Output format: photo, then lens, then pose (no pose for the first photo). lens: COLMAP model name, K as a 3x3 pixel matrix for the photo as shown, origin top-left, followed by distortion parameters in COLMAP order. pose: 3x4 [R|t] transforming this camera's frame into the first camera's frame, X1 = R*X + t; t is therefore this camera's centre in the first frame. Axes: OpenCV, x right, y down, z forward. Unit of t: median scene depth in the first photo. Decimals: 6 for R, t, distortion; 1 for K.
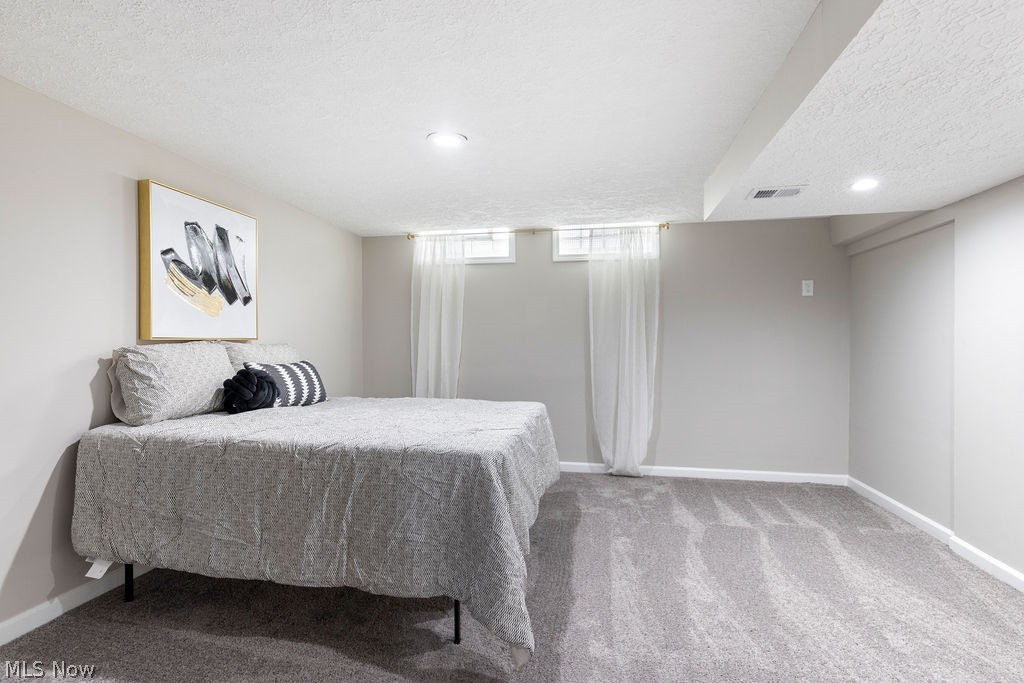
lens RADIAL K [[504.4, 0, 511.0], [0, 504.4, 341.7], [0, 0, 1]] dist [0.001279, -0.001794]
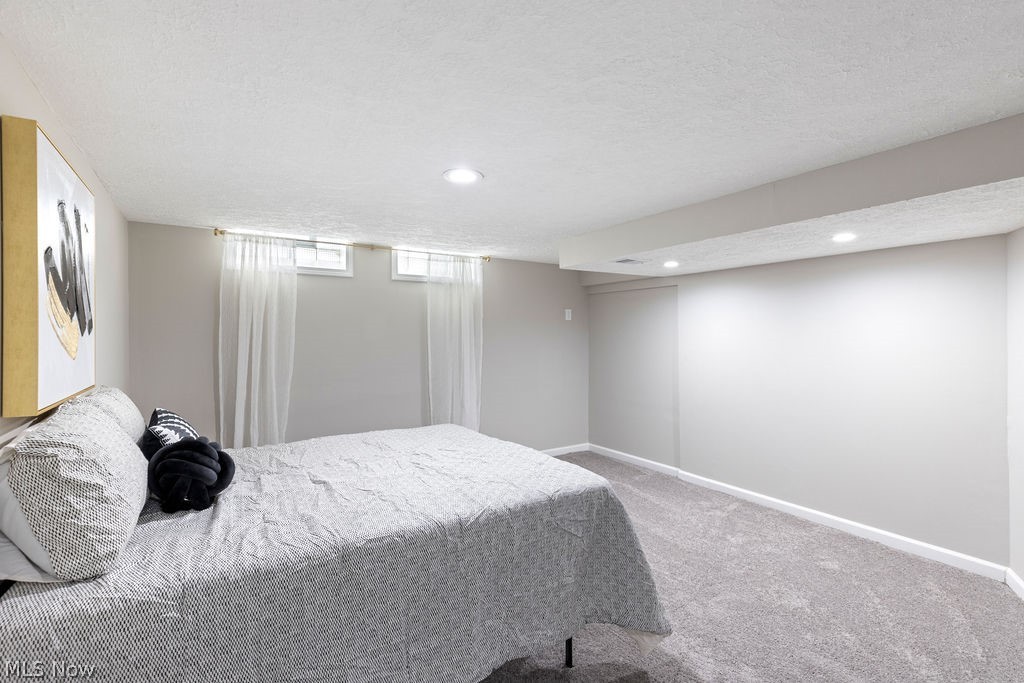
lens RADIAL K [[463.9, 0, 512.1], [0, 463.9, 334.1], [0, 0, 1]] dist [0.003993, 0.000387]
pose [[0.721686, -0.003096, 0.692213, -0.590188], [0.002672, 0.999995, 0.001687, -0.077042], [-0.692215, 0.000632, 0.721691, 0.244715]]
